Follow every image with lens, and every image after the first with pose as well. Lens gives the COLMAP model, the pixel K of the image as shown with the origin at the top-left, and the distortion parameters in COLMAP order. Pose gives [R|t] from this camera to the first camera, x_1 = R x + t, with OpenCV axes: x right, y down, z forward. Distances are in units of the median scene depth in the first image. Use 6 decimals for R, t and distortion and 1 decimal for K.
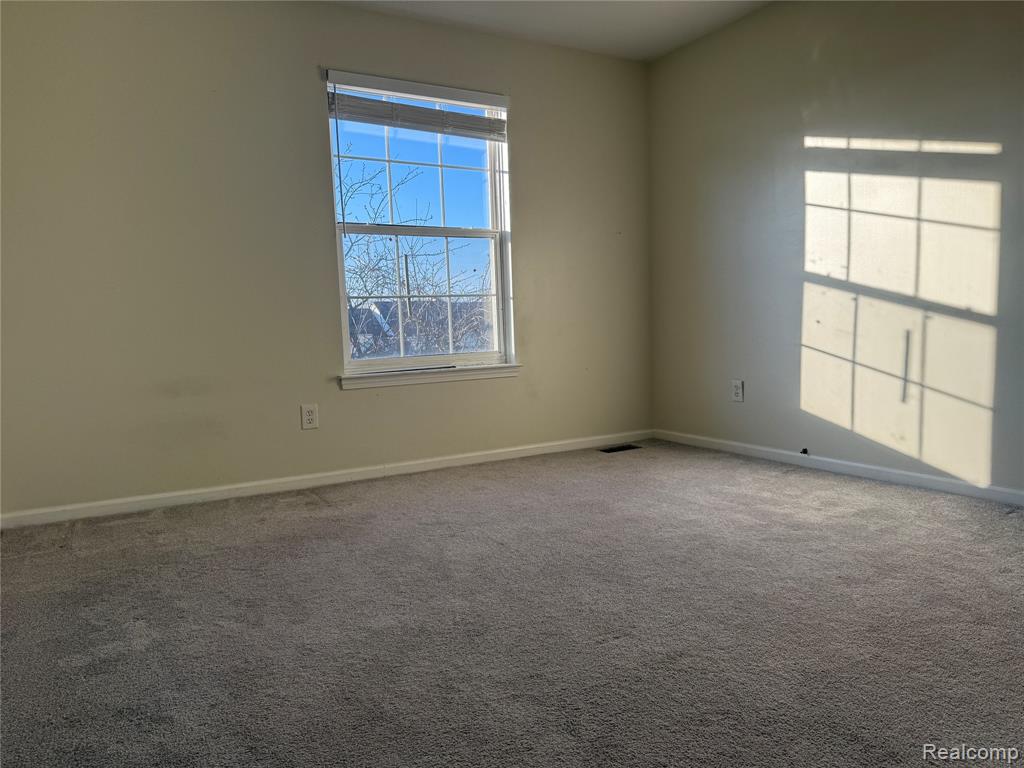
lens RADIAL K [[719.7, 0, 516.1], [0, 719.7, 382.8], [0, 0, 1]] dist [0.051565, -0.071786]
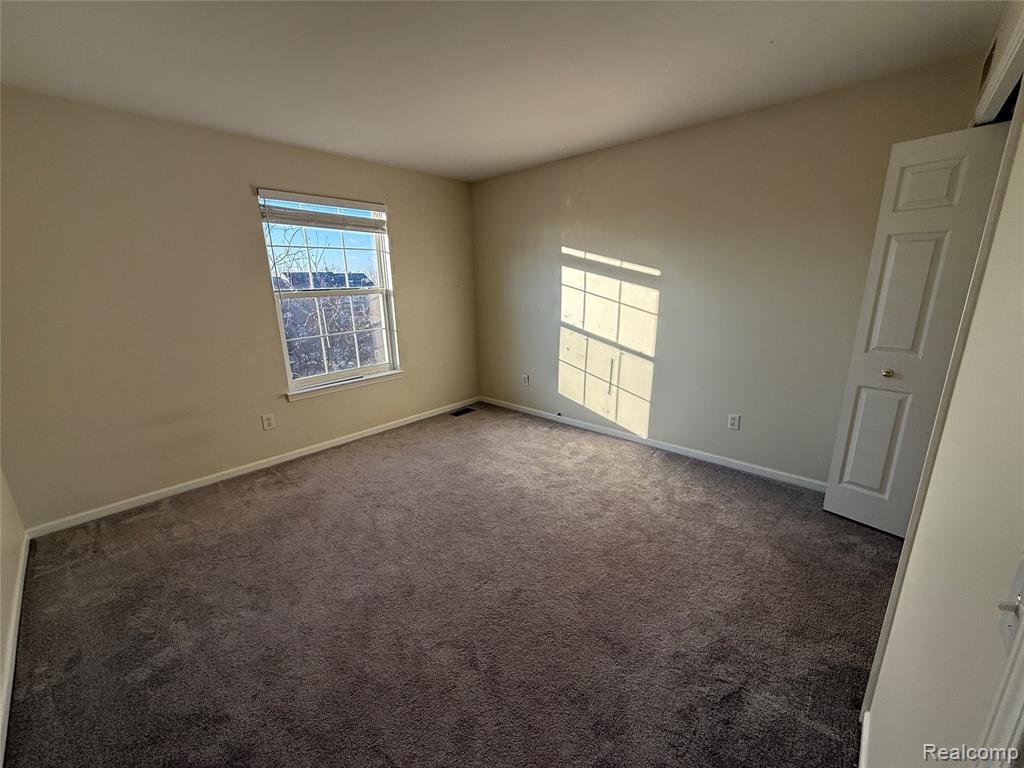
lens RADIAL K [[407.5, 0, 509.1], [0, 407.5, 384.3], [0, 0, 1]] dist [0.001258, 0.000407]
pose [[0.954758, -0.059898, 0.291289, -0.047443], [0.009505, 0.985152, 0.171423, -0.199499], [-0.297232, -0.160899, 0.941151, 0.037925]]
